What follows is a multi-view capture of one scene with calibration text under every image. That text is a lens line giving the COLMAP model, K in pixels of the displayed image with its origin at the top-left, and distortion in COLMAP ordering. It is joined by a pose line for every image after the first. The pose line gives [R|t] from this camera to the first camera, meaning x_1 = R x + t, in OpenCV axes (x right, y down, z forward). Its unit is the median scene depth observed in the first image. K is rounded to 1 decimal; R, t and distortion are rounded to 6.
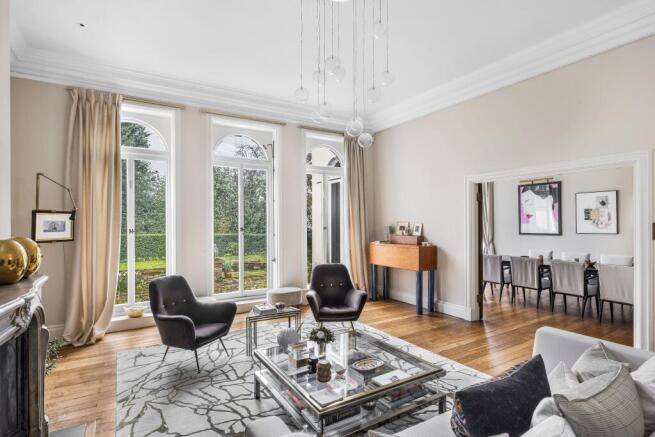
lens RADIAL K [[323.4, 0, 325.7], [0, 323.4, 222.3], [0, 0, 1]] dist [0.000959, 0.000323]
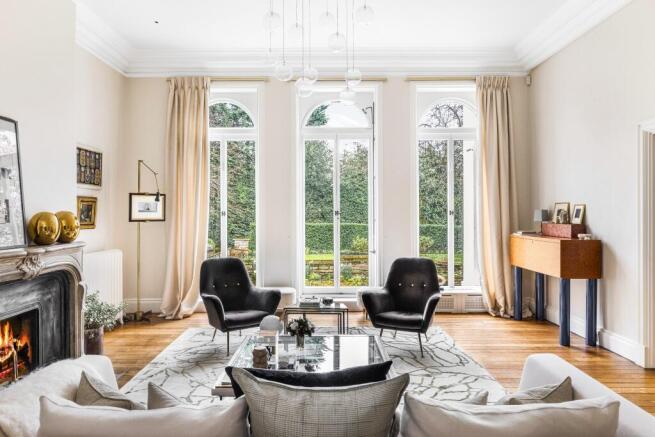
lens RADIAL K [[439.1, 0, 328.2], [0, 439.1, 213.1], [0, 0, 1]] dist [0.009586, 0.001268]
pose [[0.862012, 0.004045, -0.506872, 0.372112], [-0.001290, 0.999982, 0.005788, 0.018725], [0.506887, -0.004336, 0.862002, 0.008915]]
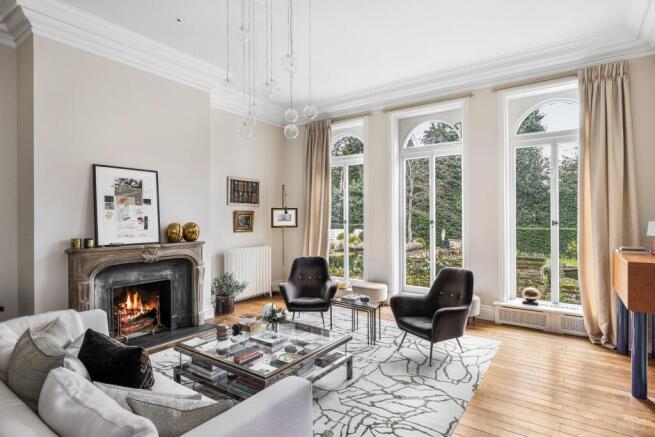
lens RADIAL K [[351.0, 0, 327.5], [0, 351.0, 218.5], [0, 0, 1]] dist [-0.001705, -0.000605]
pose [[0.416888, 0.007788, -0.908925, 0.661933], [0.001980, 0.999953, 0.009476, 0.000842], [0.908956, -0.005750, 0.416853, 0.378668]]
